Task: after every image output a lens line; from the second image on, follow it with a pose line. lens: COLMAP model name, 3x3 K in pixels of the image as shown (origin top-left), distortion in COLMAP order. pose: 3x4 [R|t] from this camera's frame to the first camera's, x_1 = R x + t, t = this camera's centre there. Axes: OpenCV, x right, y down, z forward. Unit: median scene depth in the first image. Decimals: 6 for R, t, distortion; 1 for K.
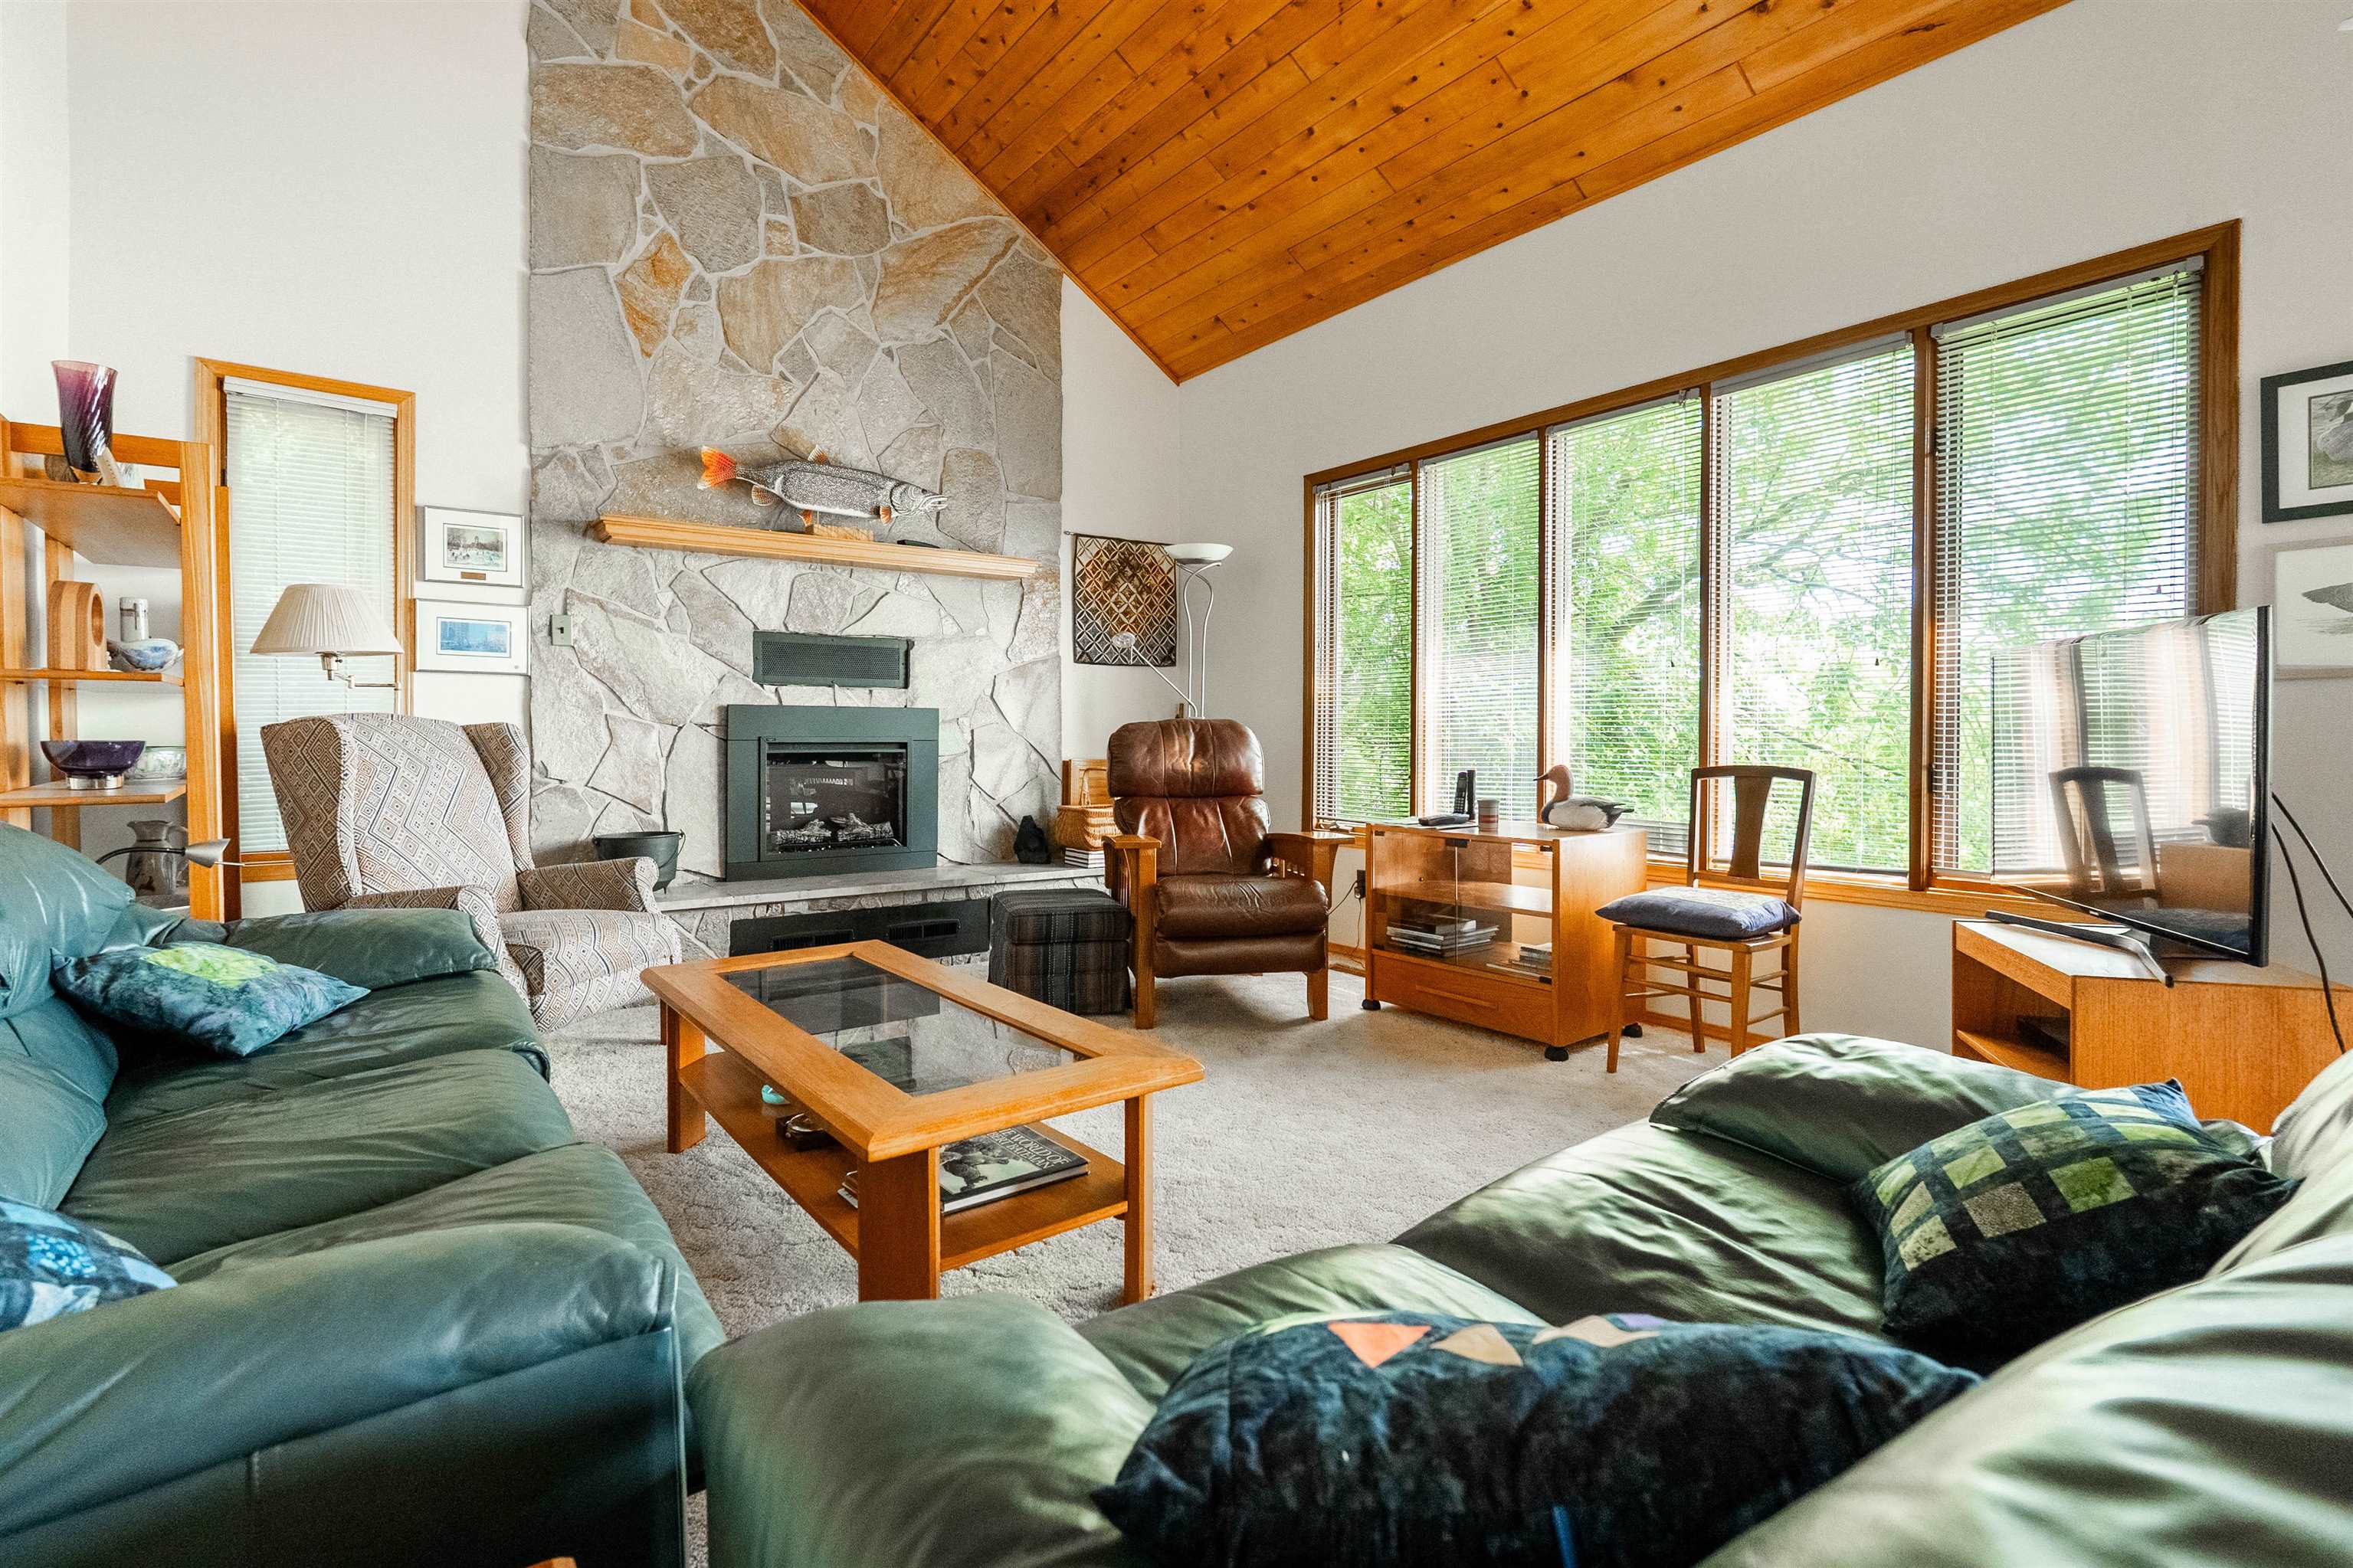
lens RADIAL K [[1083.5, 0, 1150.1], [0, 1083.5, 735.4], [0, 0, 1]] dist [-0.010626, 0.000043]
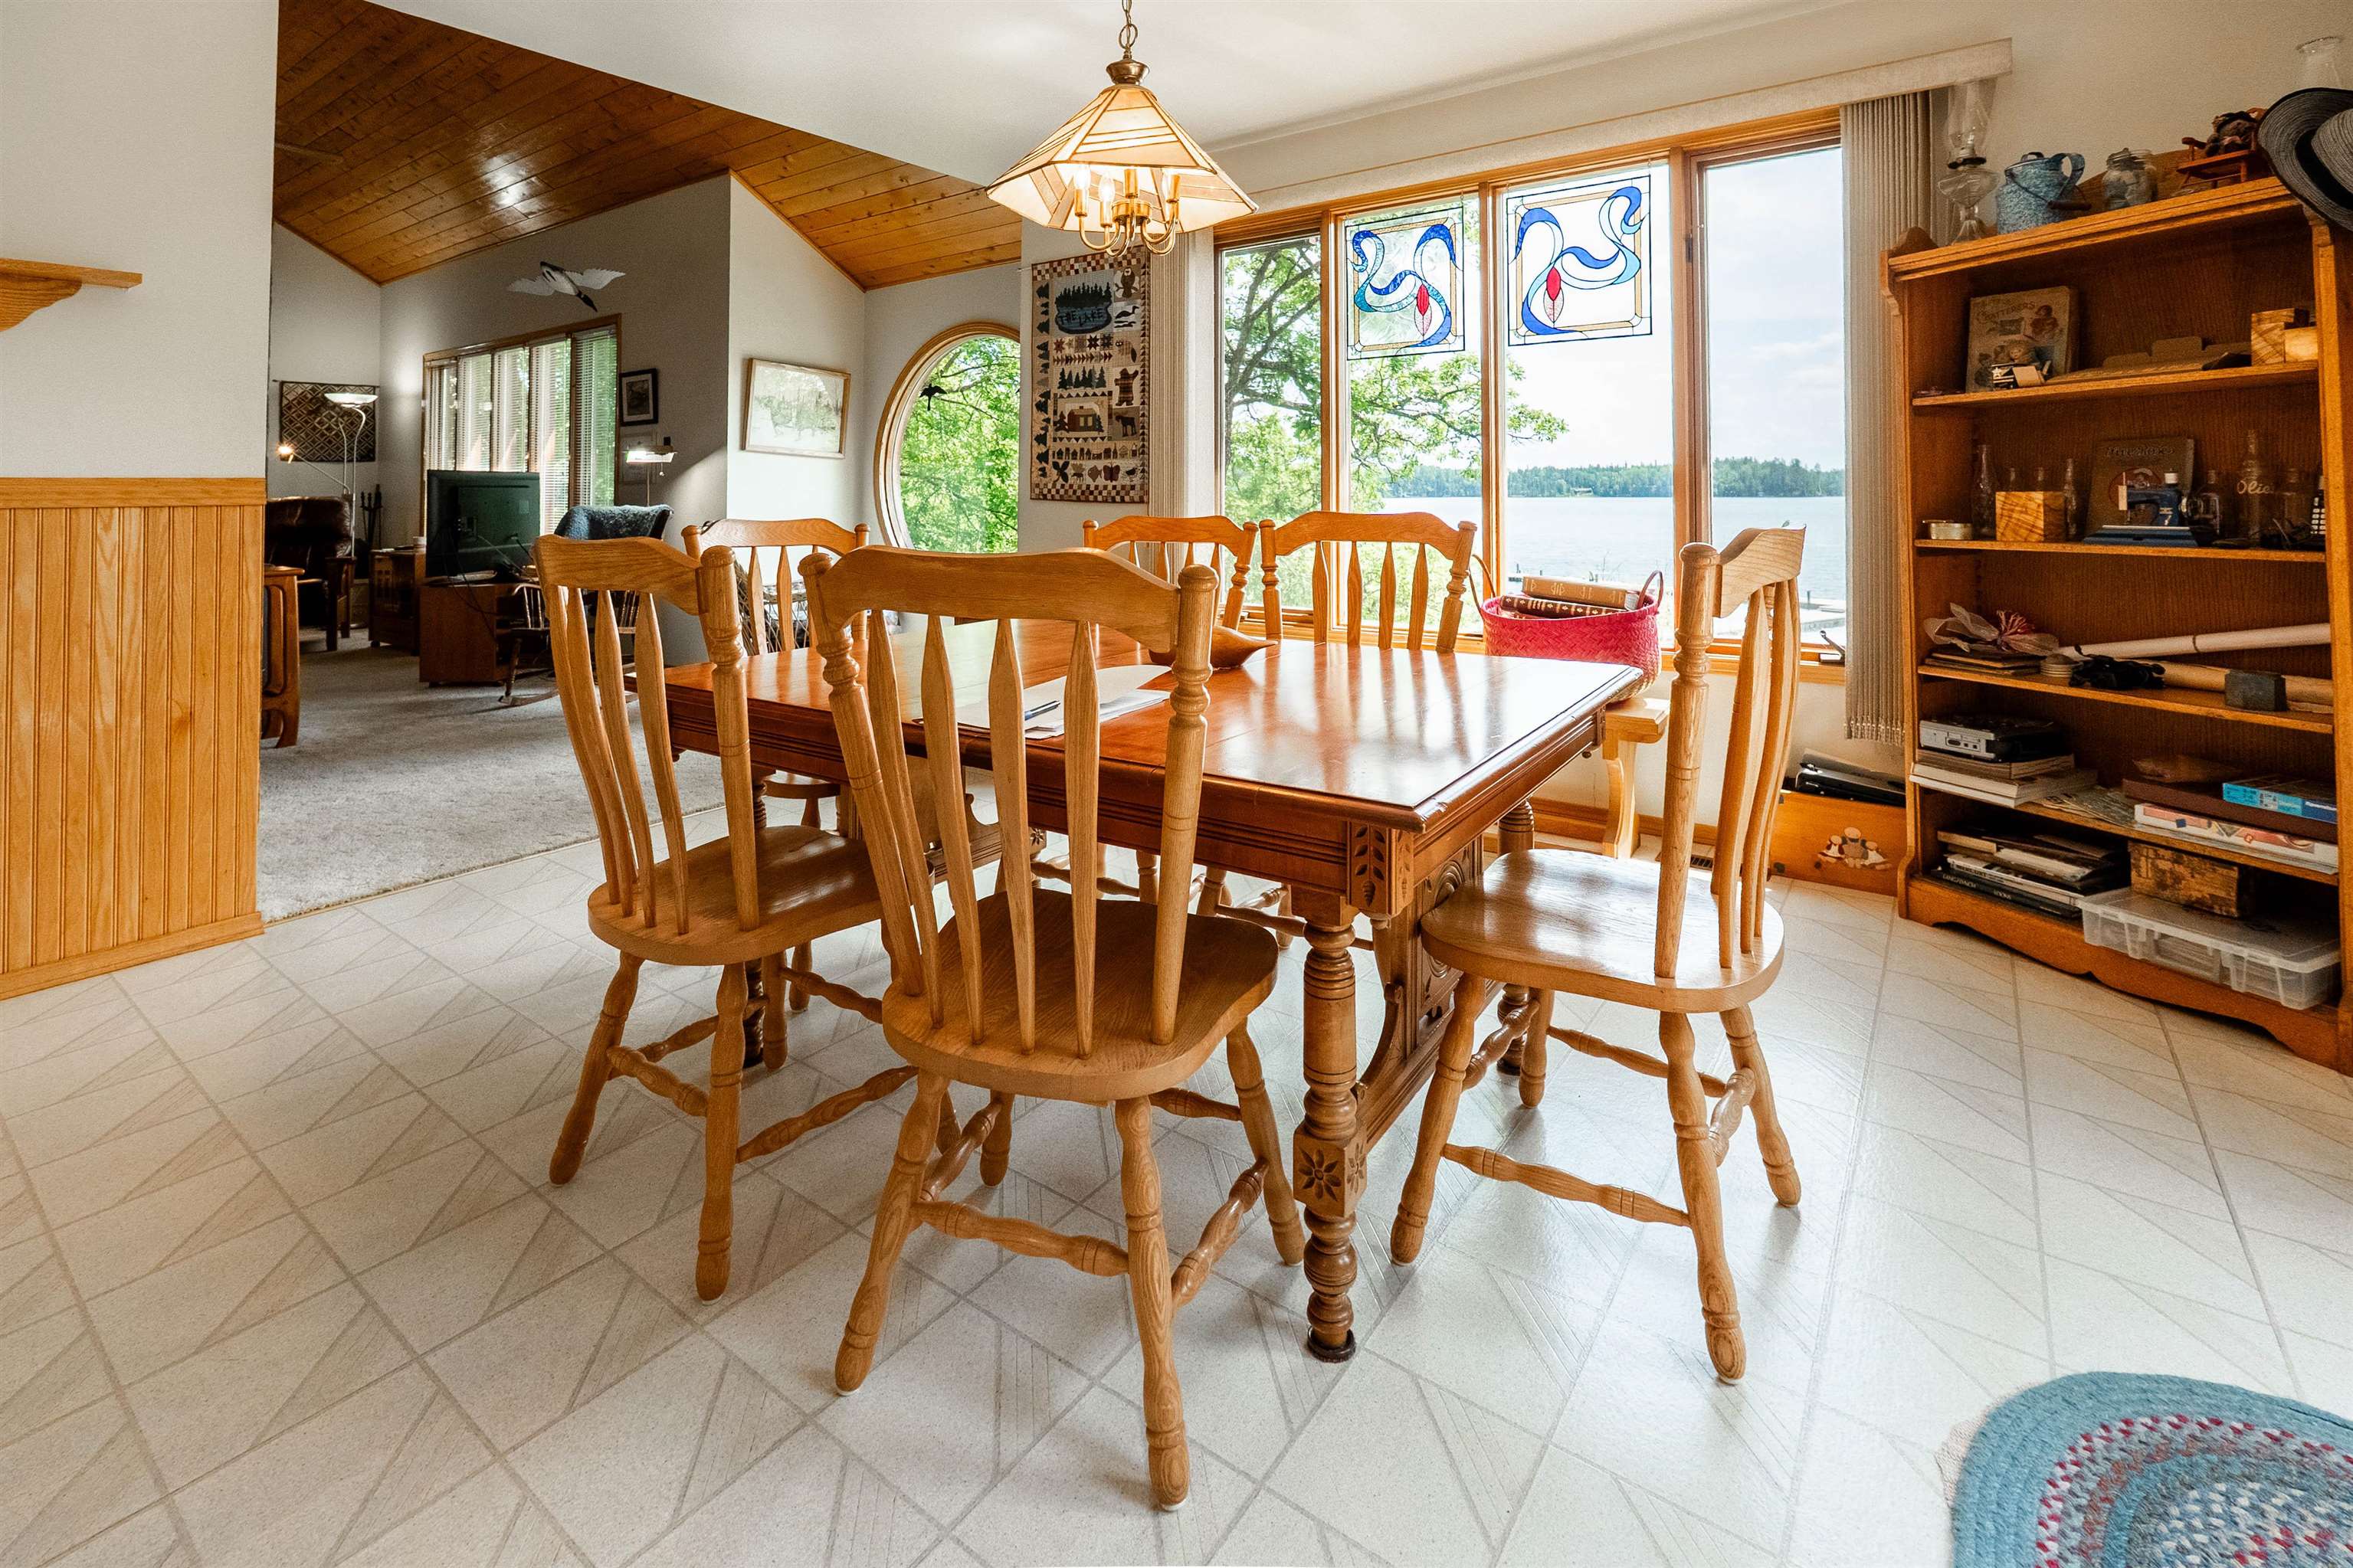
lens RADIAL K [[1070.0, 0, 1180.9], [0, 1070.0, 477.0], [0, 0, 1]] dist [0.001849, 0.000008]
pose [[0.948336, -0.001888, 0.317263, 0.802815], [0.008535, 0.999772, -0.019562, -0.008417], [-0.317154, 0.021259, 0.948136, -1.040887]]
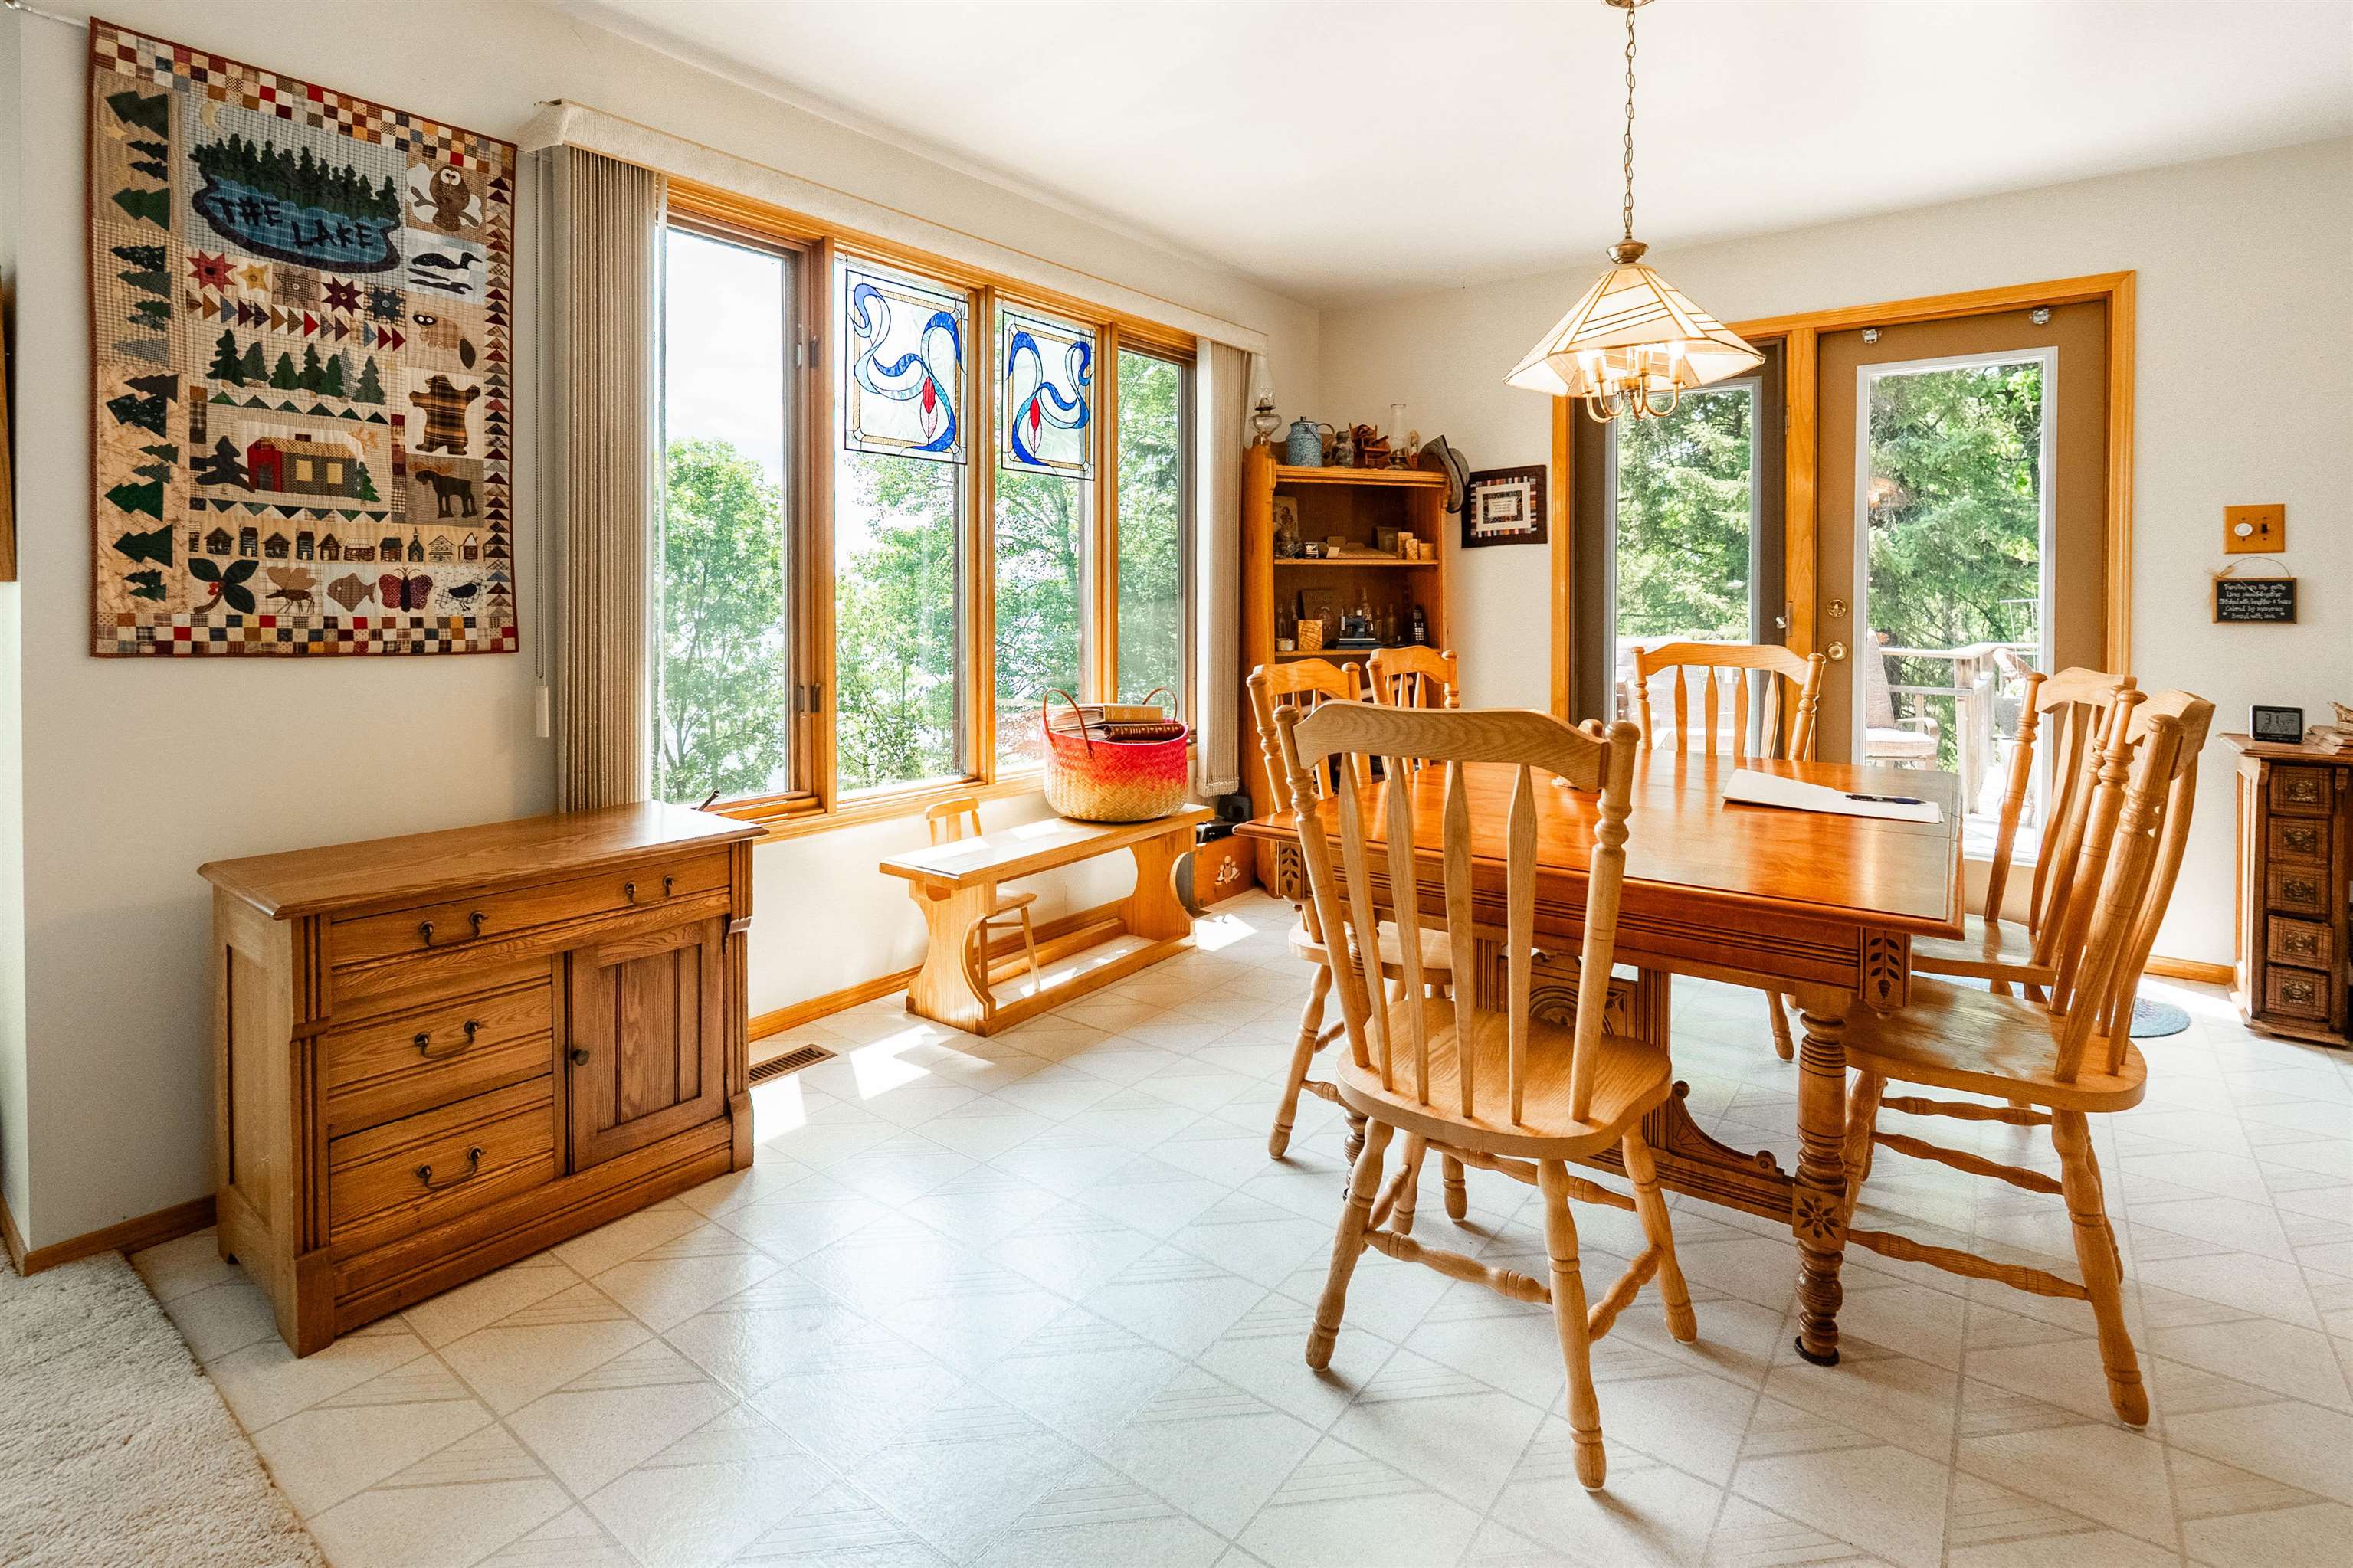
lens RADIAL K [[1140.3, 0, 1159.0], [0, 1140.3, 609.6], [0, 0, 1]] dist [-0.002779, -0.000144]
pose [[-0.291380, -0.016682, 0.956462, 0.485357], [-0.001185, 0.999853, 0.017077, -0.033423], [-0.956607, 0.003843, -0.291357, -0.239743]]
